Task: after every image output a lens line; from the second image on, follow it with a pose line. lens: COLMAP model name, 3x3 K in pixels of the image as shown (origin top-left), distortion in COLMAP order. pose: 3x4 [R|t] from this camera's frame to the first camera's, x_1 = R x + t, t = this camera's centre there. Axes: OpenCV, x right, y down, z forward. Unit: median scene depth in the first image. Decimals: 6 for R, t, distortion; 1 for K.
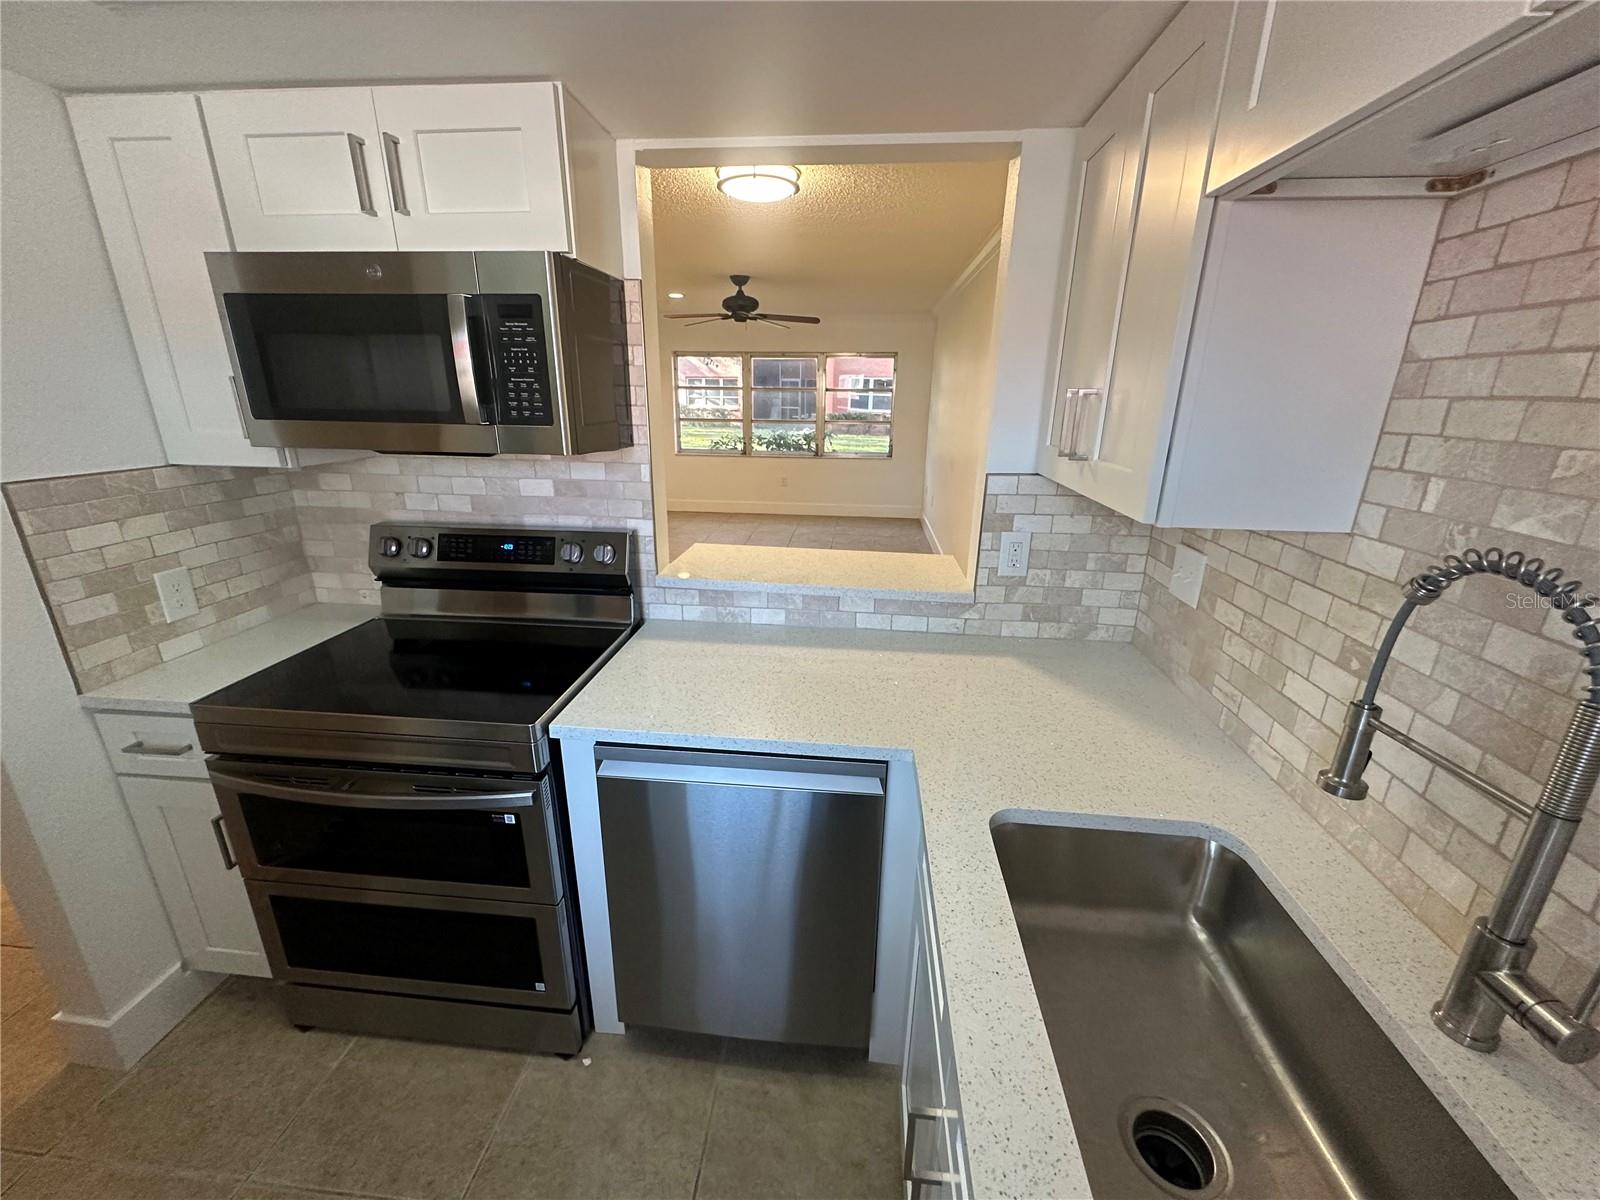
lens RADIAL K [[640.8, 0, 795.9], [0, 640.8, 599.0], [0, 0, 1]] dist [-0.000003, -0.000431]
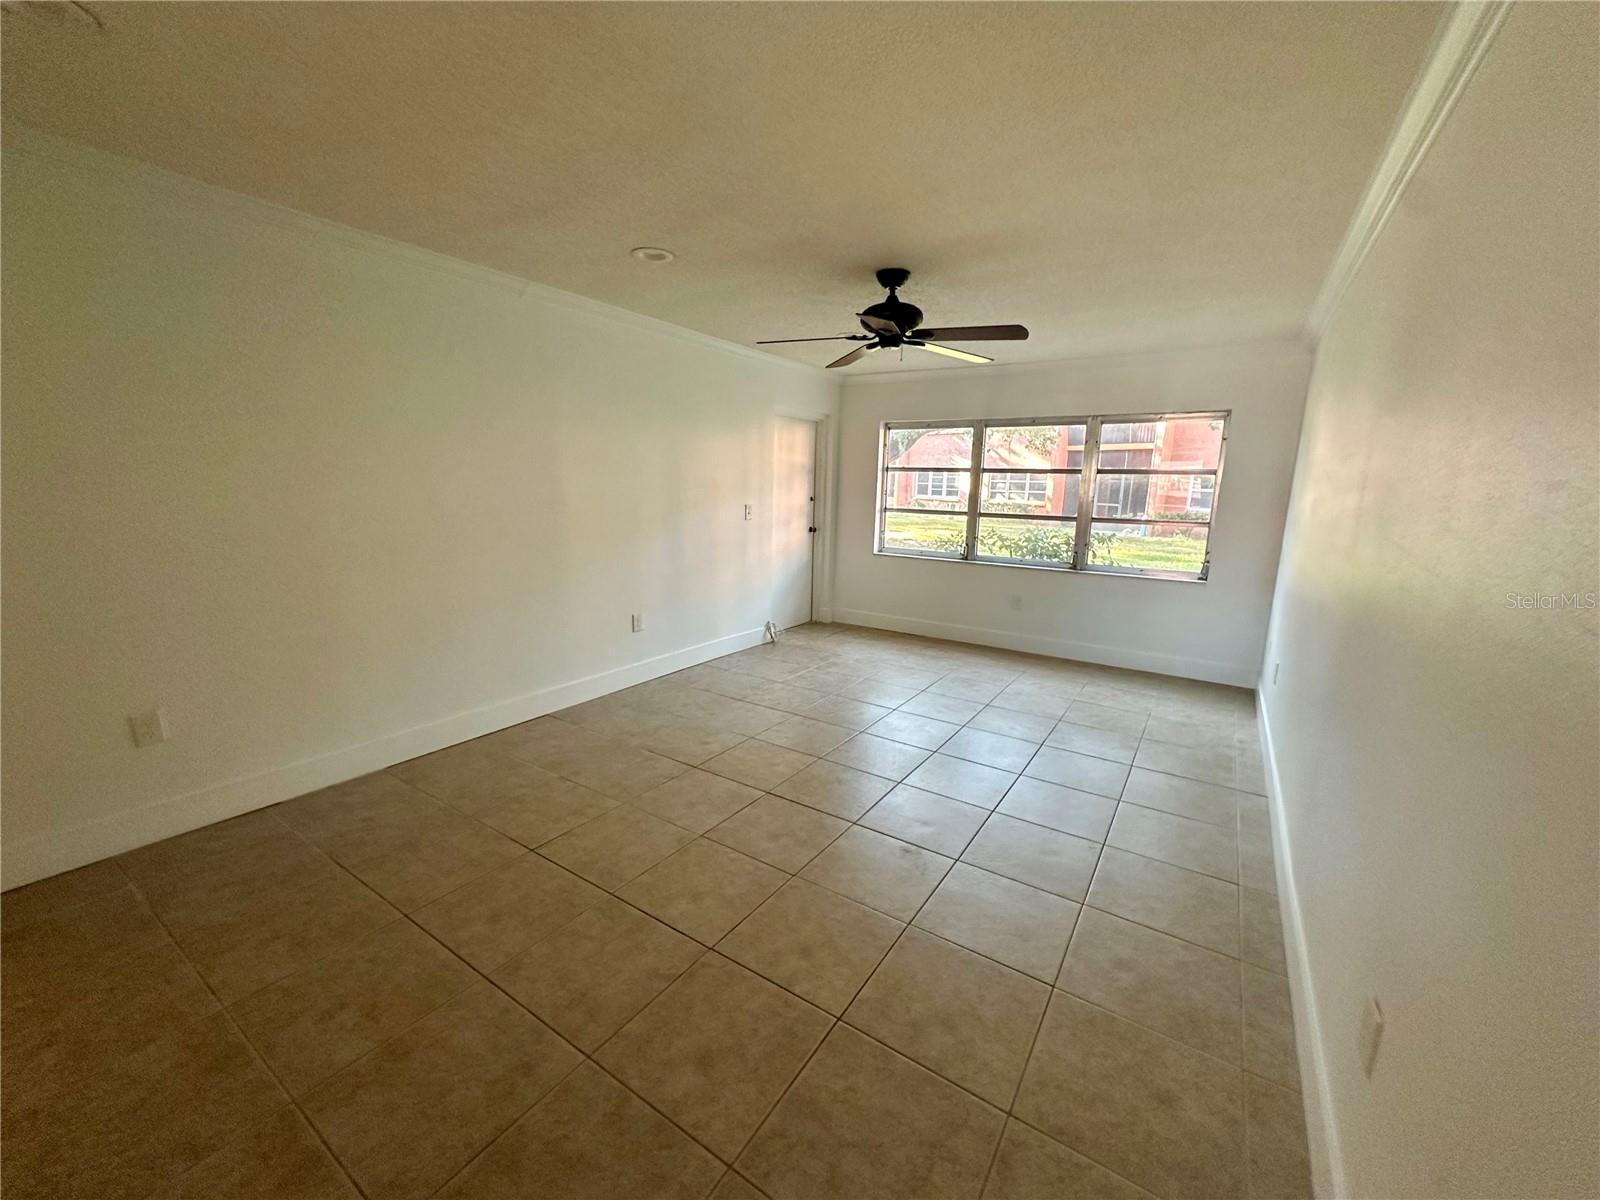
lens RADIAL K [[640.8, 0, 807.0], [0, 640.8, 606.4], [0, 0, 1]] dist [-0.000003, -0.000431]
pose [[0.891662, 0.099934, -0.441535, 0.137216], [-0.156085, 0.983390, -0.092632, -0.135810], [0.424944, 0.151513, 0.892450, 0.497919]]
